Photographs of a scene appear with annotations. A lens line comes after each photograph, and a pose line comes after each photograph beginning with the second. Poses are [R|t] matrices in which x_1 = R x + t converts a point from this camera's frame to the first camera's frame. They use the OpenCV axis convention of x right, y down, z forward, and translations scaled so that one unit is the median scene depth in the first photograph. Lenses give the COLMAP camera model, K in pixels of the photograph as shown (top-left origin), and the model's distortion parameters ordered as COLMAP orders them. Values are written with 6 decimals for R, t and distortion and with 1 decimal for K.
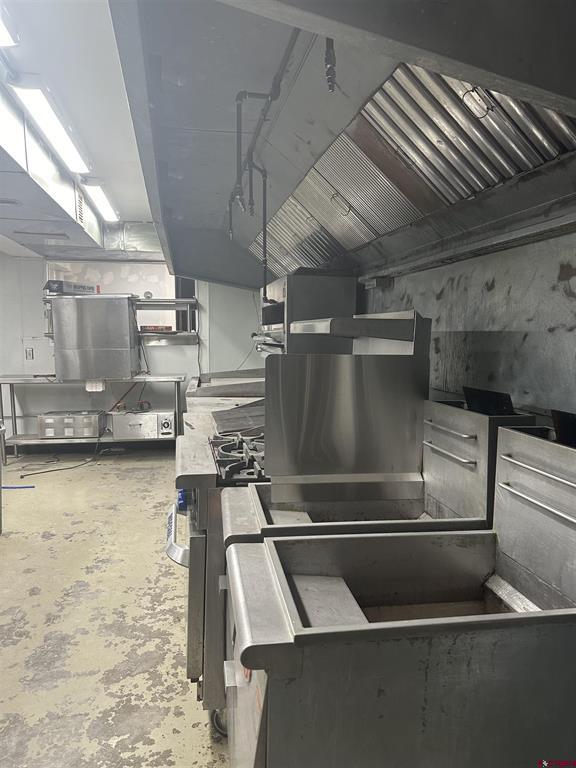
lens RADIAL K [[531.2, 0, 288.0], [0, 531.2, 384.0], [0, 0, 1]] dist [0.149302, -0.241035]
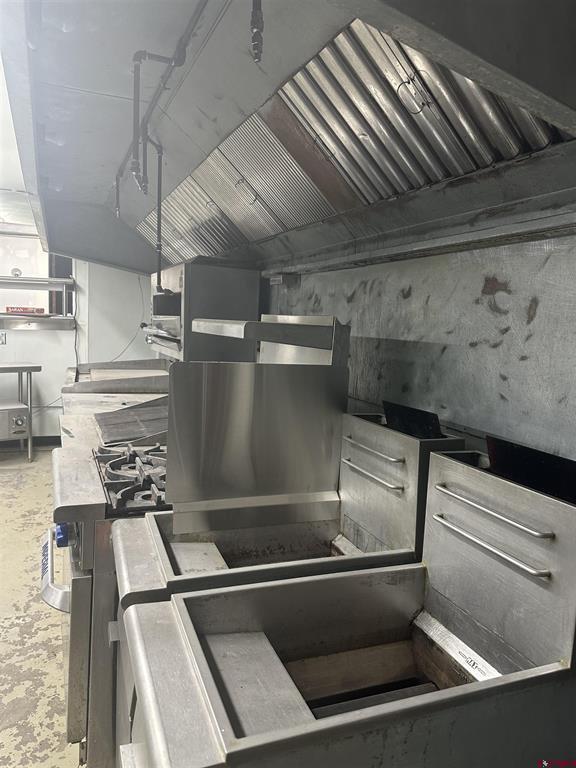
lens RADIAL K [[539.2, 0, 288.0], [0, 539.2, 384.0], [0, 0, 1]] dist [0.057862, -0.063480]
pose [[0.977873, 0.013816, 0.208745, -0.031285], [-0.018437, 0.999626, 0.020206, -0.035661], [-0.208388, -0.023608, 0.977761, 0.100414]]
